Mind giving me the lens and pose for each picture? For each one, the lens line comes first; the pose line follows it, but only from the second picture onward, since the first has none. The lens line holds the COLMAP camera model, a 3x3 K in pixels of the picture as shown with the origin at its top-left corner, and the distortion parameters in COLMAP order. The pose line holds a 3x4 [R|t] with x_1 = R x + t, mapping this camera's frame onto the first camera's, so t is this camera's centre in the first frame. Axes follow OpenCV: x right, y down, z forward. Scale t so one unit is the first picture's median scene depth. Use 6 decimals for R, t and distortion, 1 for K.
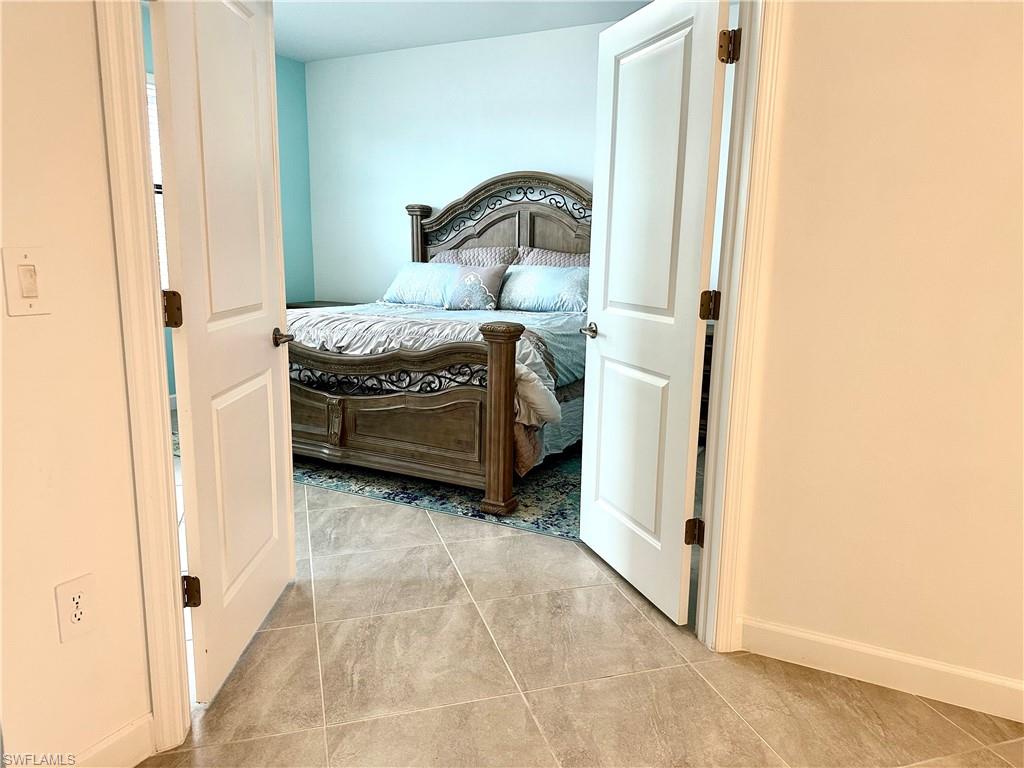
lens RADIAL K [[726.1, 0, 514.3], [0, 726.1, 385.1], [0, 0, 1]] dist [0.039816, -0.018066]
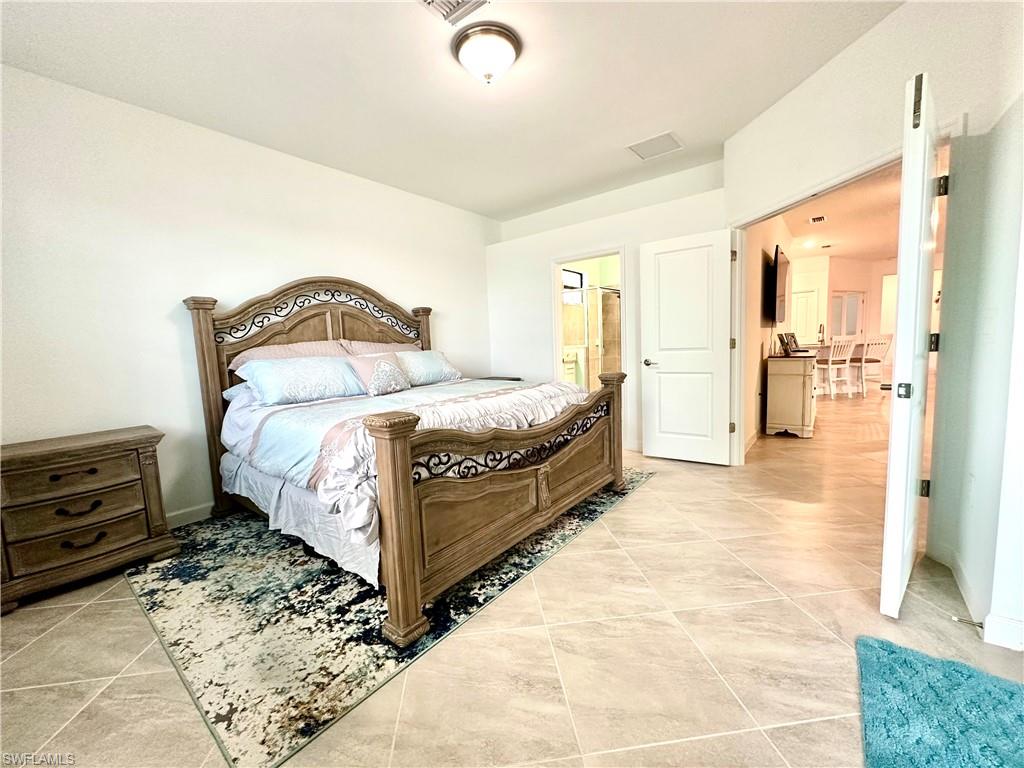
lens RADIAL K [[408.1, 0, 513.2], [0, 408.1, 382.1], [0, 0, 1]] dist [-0.000508, -0.000291]
pose [[0.193758, -0.116919, 0.974057, -0.587557], [0.226516, 0.971377, 0.071539, -0.111008], [-0.954541, 0.206778, 0.214696, 0.619867]]
